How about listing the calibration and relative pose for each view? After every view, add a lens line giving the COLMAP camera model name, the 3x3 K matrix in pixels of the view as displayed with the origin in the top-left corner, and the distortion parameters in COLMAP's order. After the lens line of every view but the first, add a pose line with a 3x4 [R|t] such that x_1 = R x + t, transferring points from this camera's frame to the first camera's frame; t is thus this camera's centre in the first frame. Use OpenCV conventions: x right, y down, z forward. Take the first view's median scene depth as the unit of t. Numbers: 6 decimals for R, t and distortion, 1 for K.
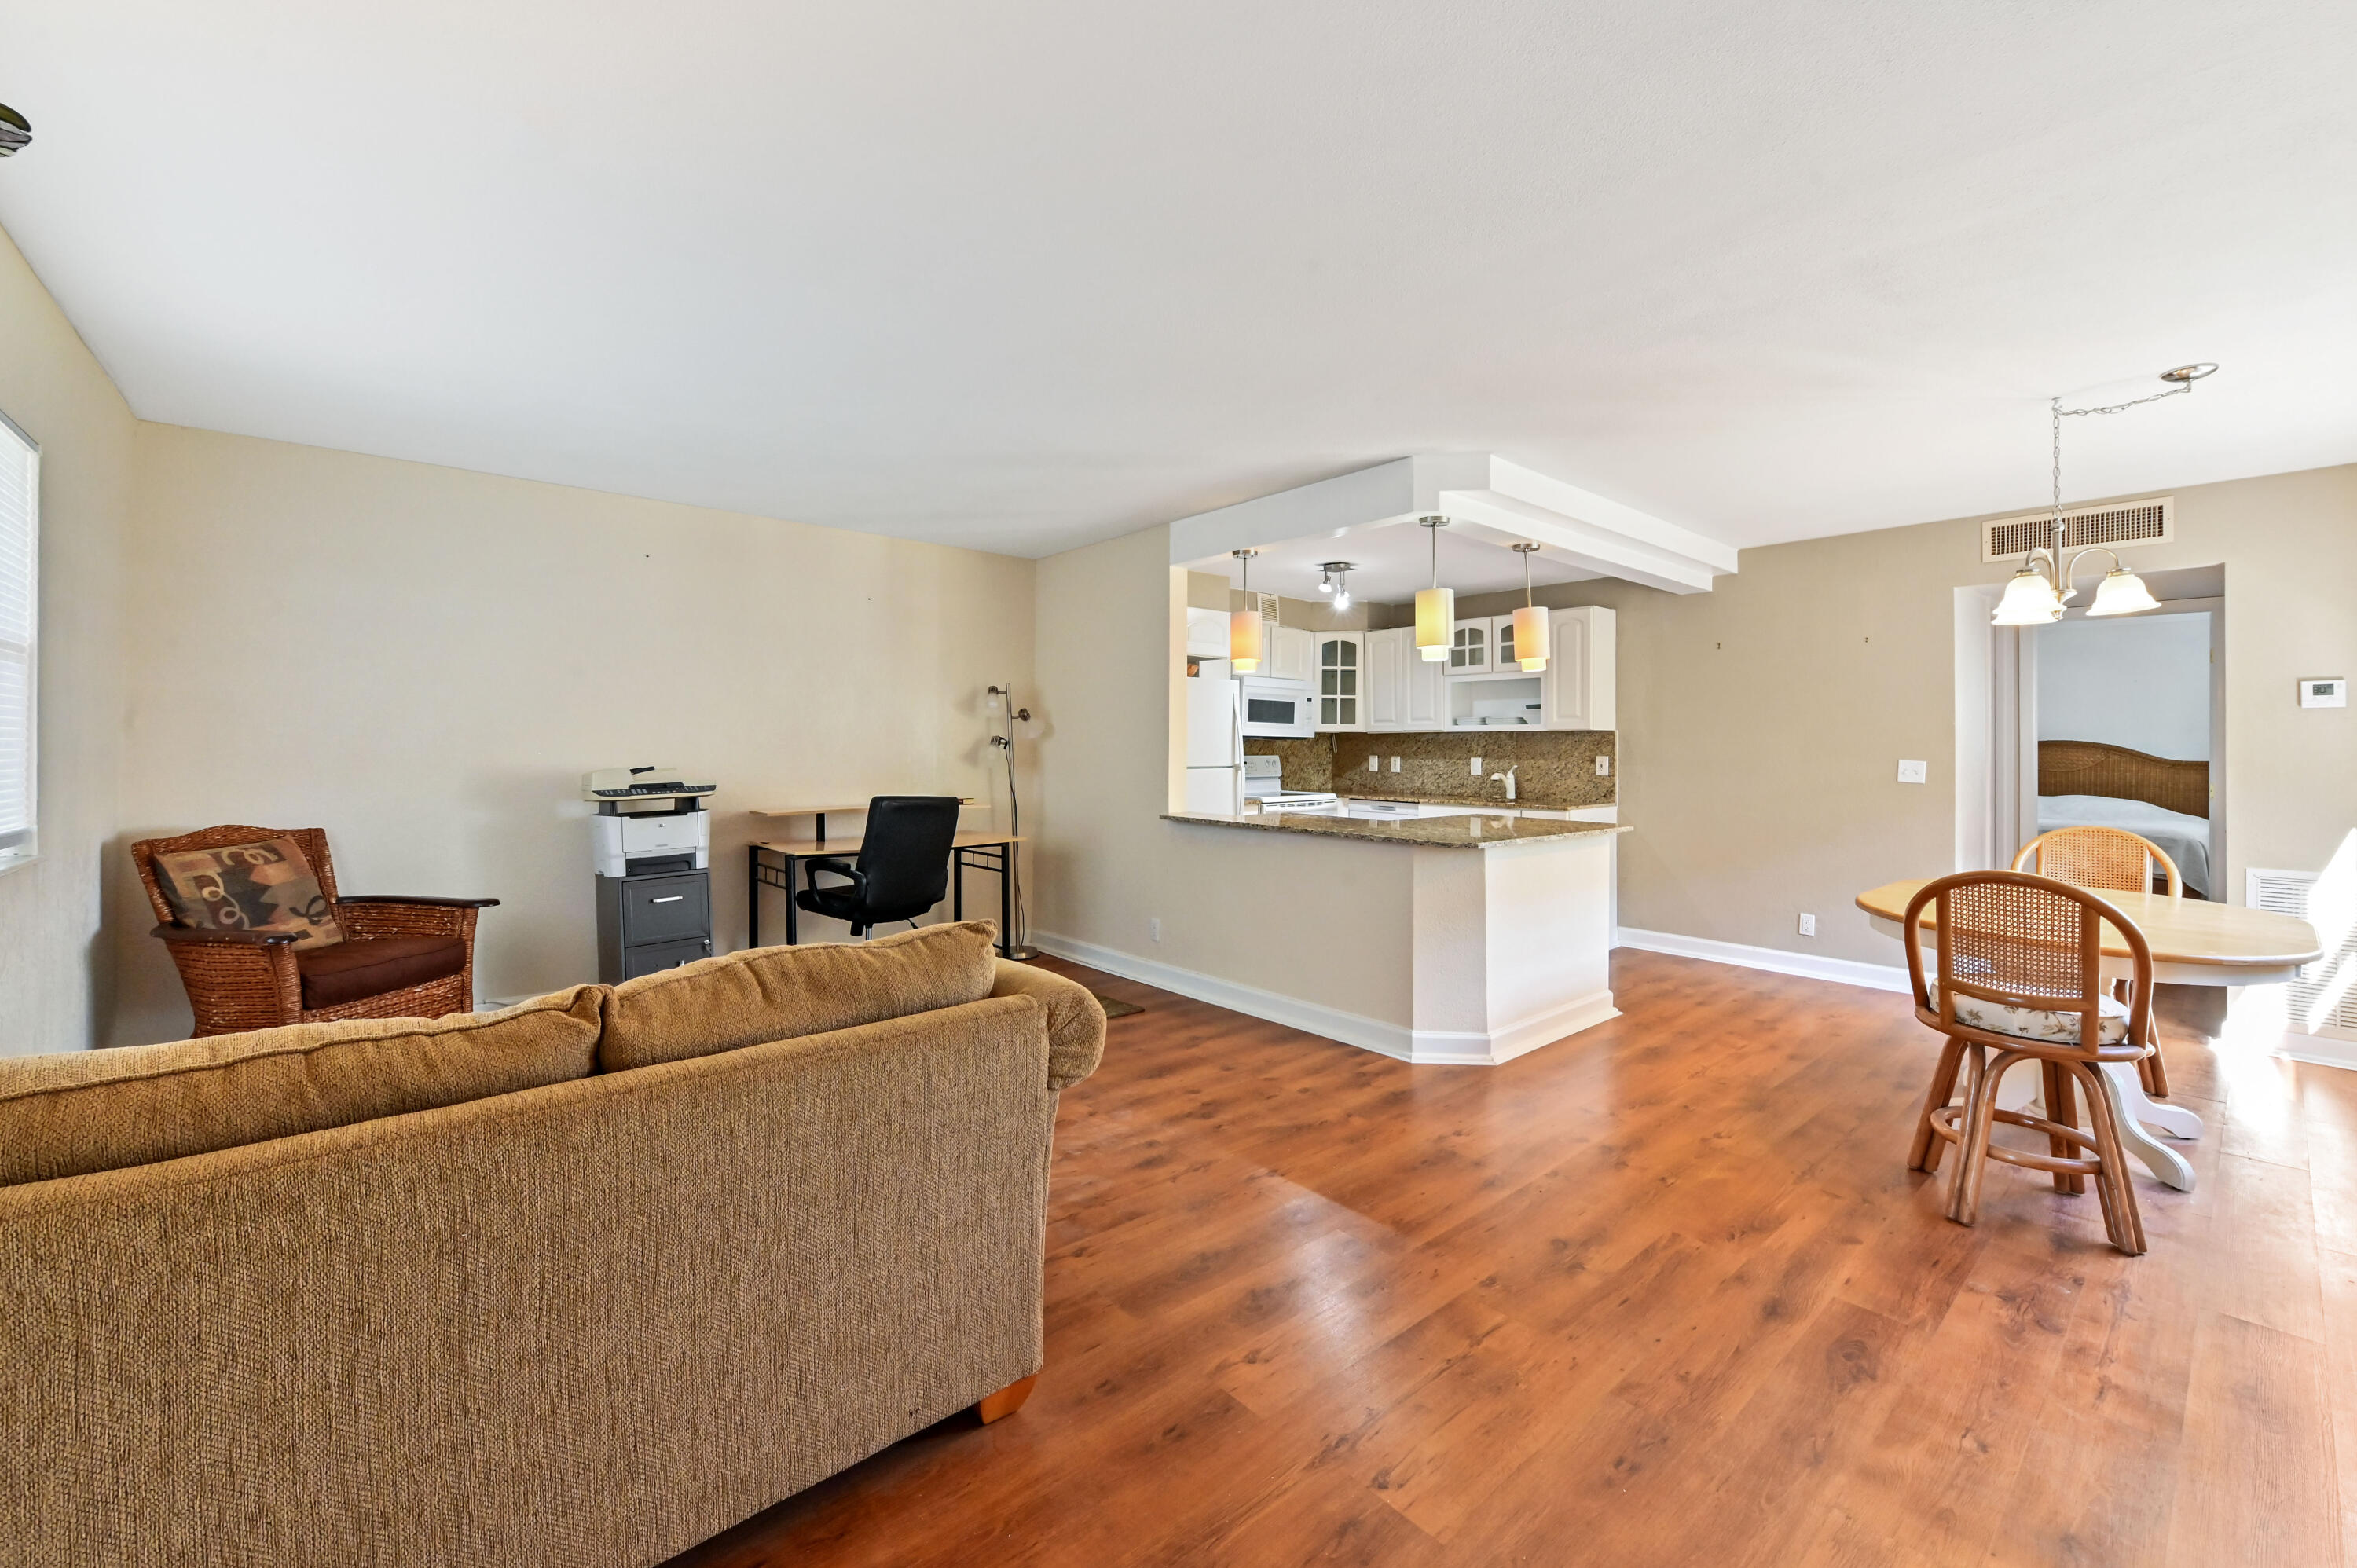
lens RADIAL K [[944.9, 0, 1195.9], [0, 944.9, 764.4], [0, 0, 1]] dist [-0.007568, 0.000620]
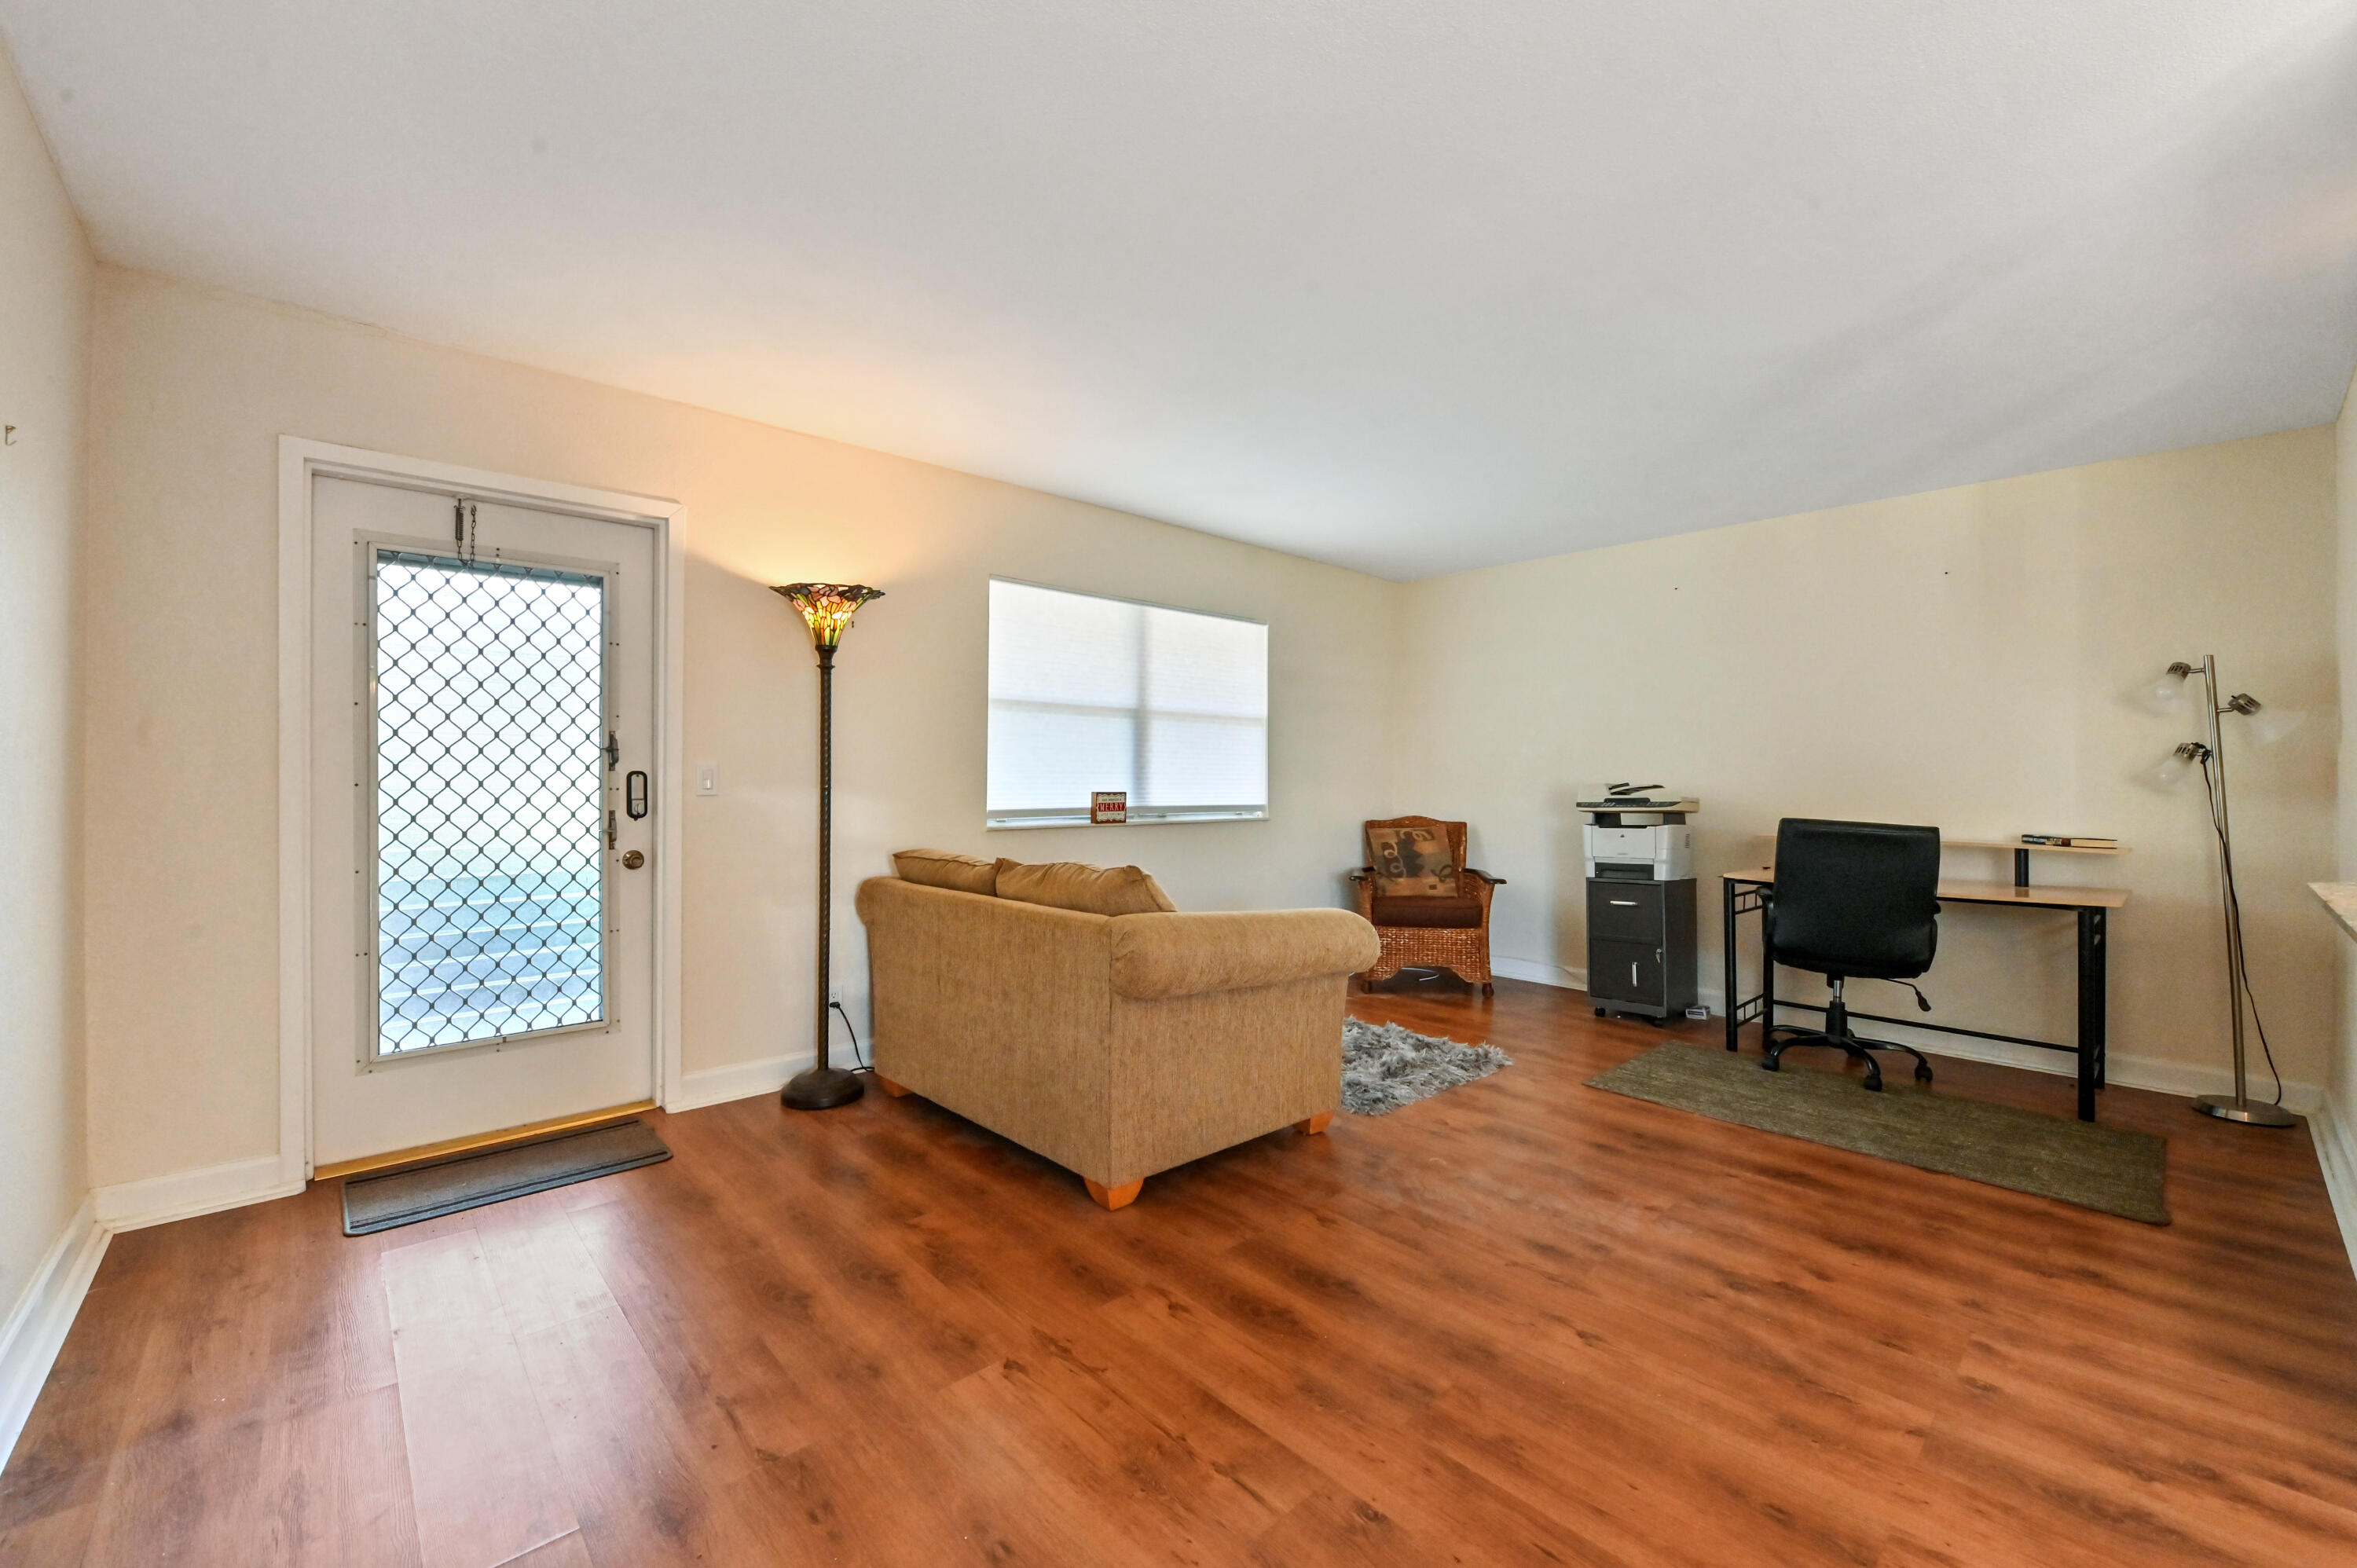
lens RADIAL K [[944.9, 0, 1186.0], [0, 944.9, 789.1], [0, 0, 1]] dist [-0.007568, 0.000620]
pose [[0.032195, 0.004217, -0.999473, 0.513526], [-0.022347, 0.999744, 0.003499, 0.017068], [0.999232, 0.022222, 0.032281, 0.439018]]
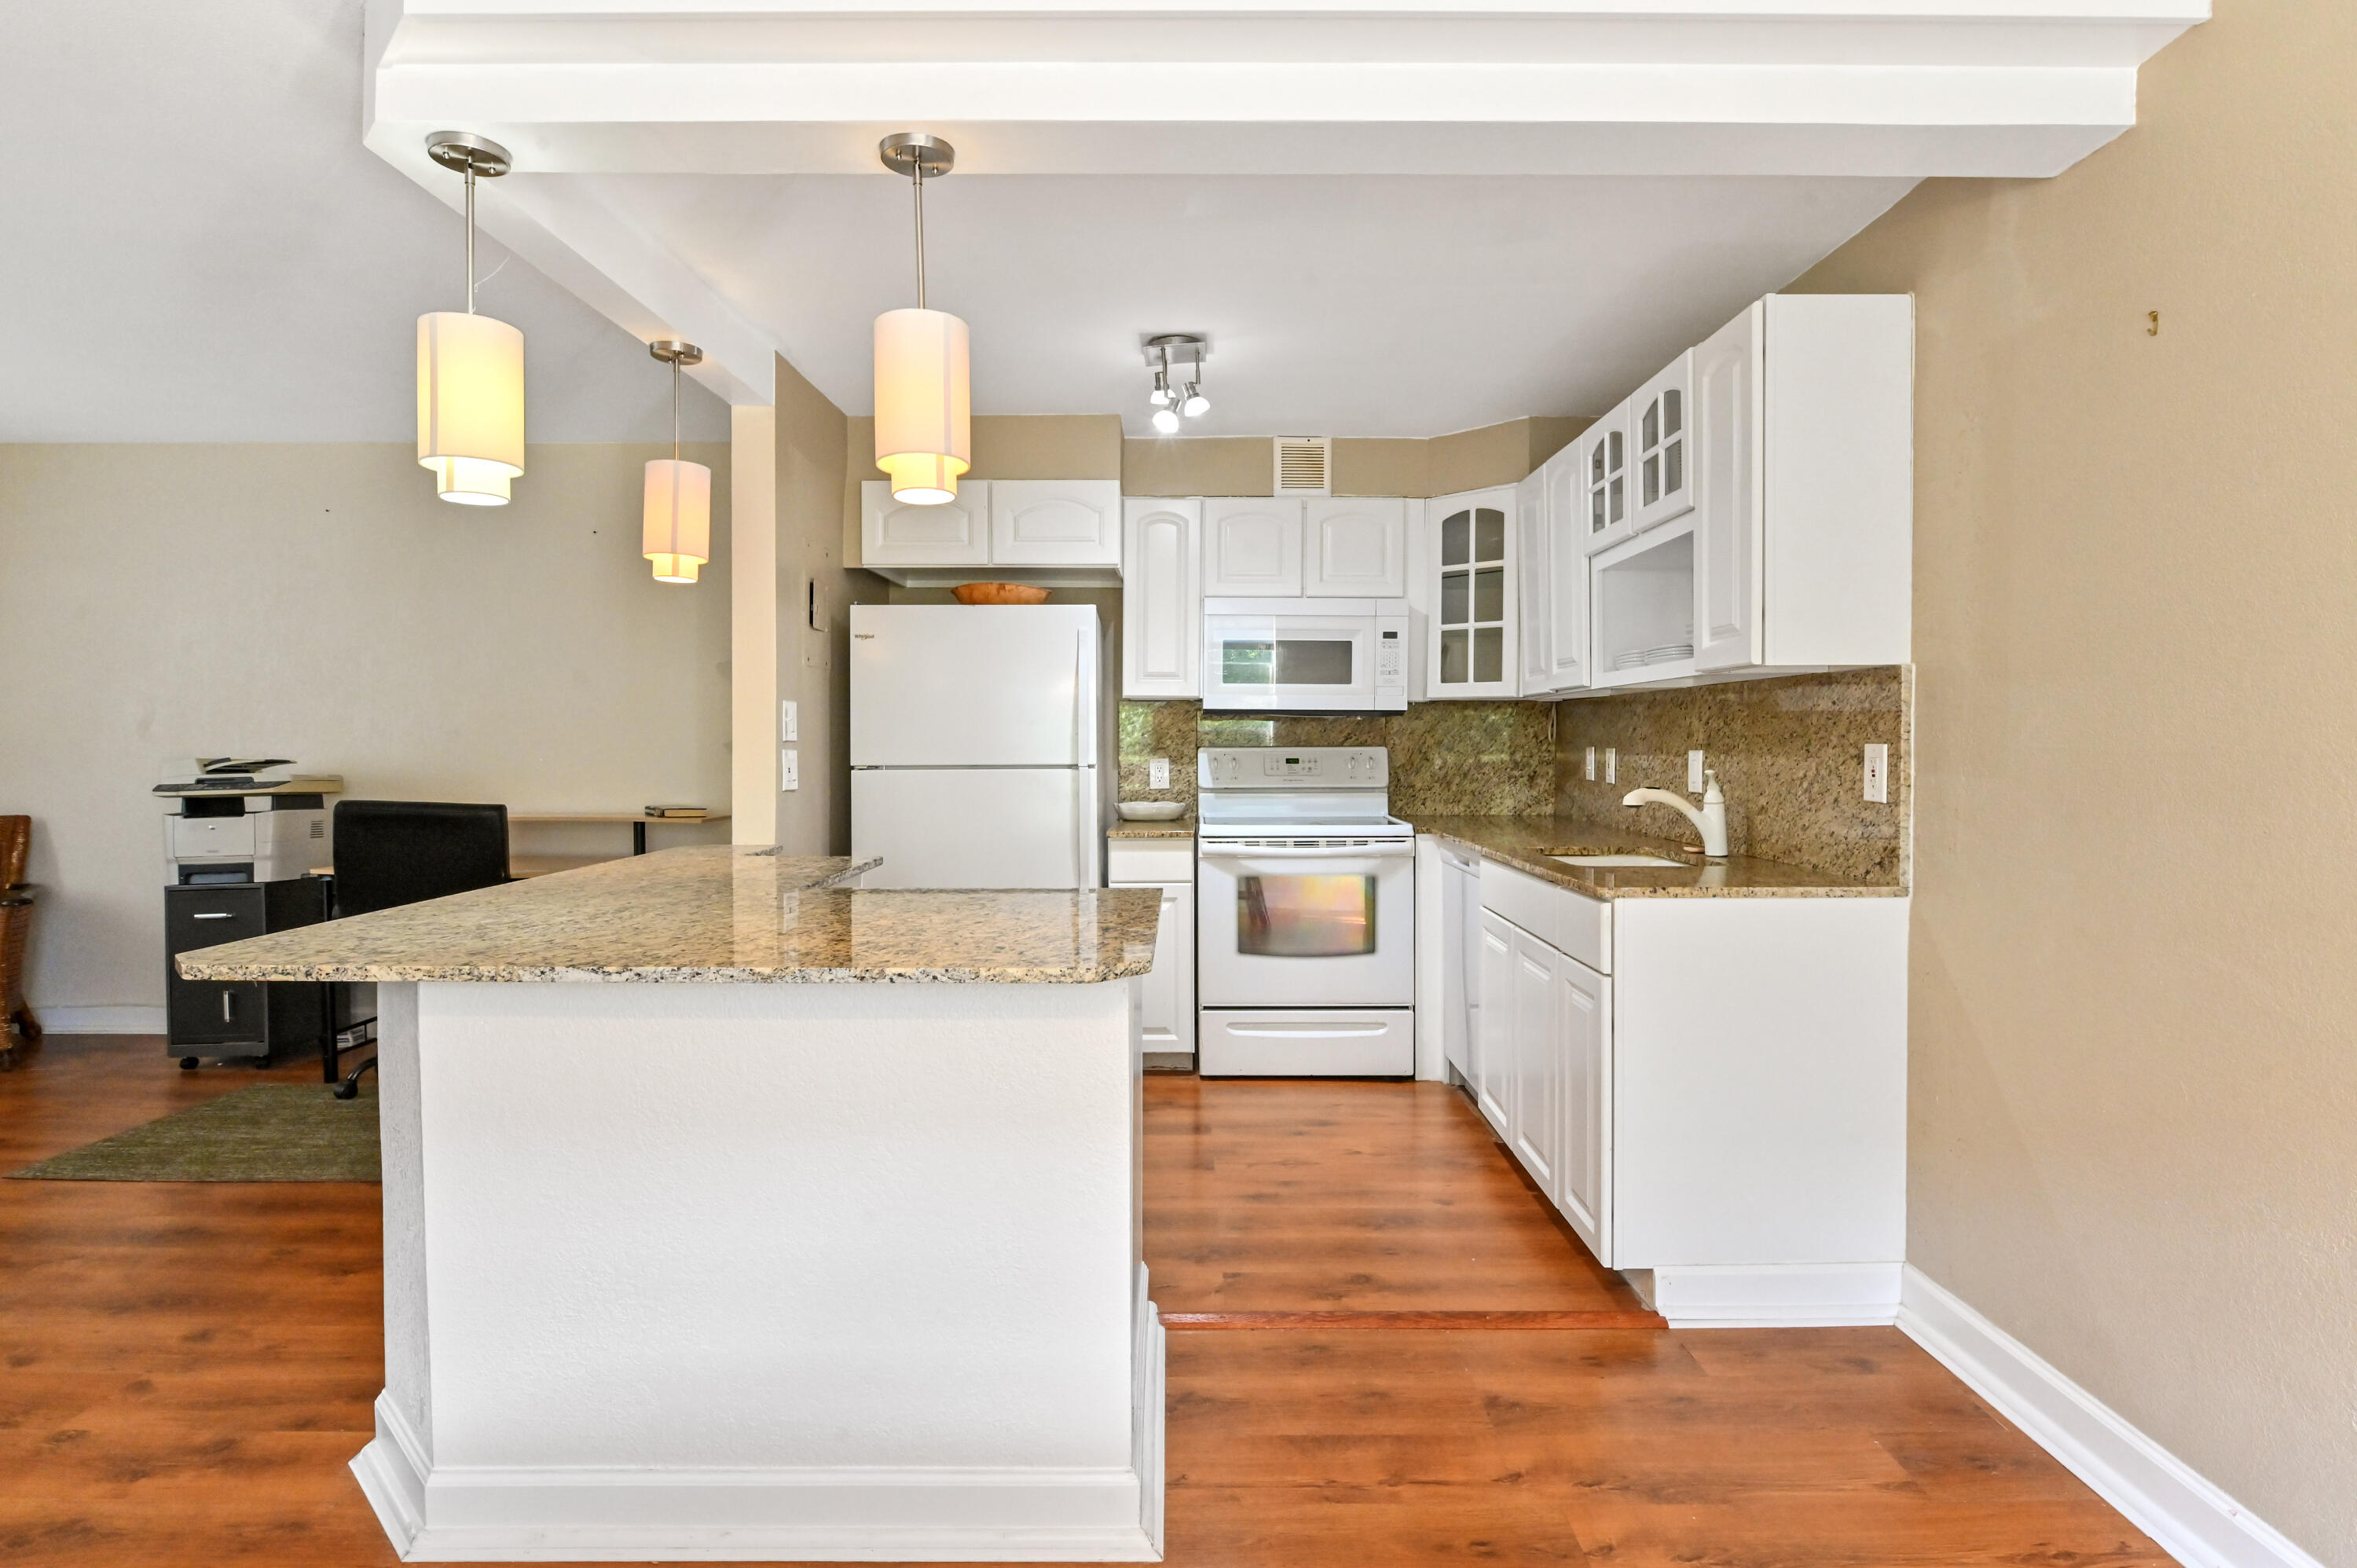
lens RADIAL K [[1189.3, 0, 1179.6], [0, 1189.3, 773.1], [0, 0, 1]] dist [-0.004106, -0.000977]
pose [[0.745014, 0.012389, -0.666934, 0.769212], [-0.007698, 0.999921, 0.009976, -0.001446], [0.667004, -0.002298, 0.745050, 0.768194]]
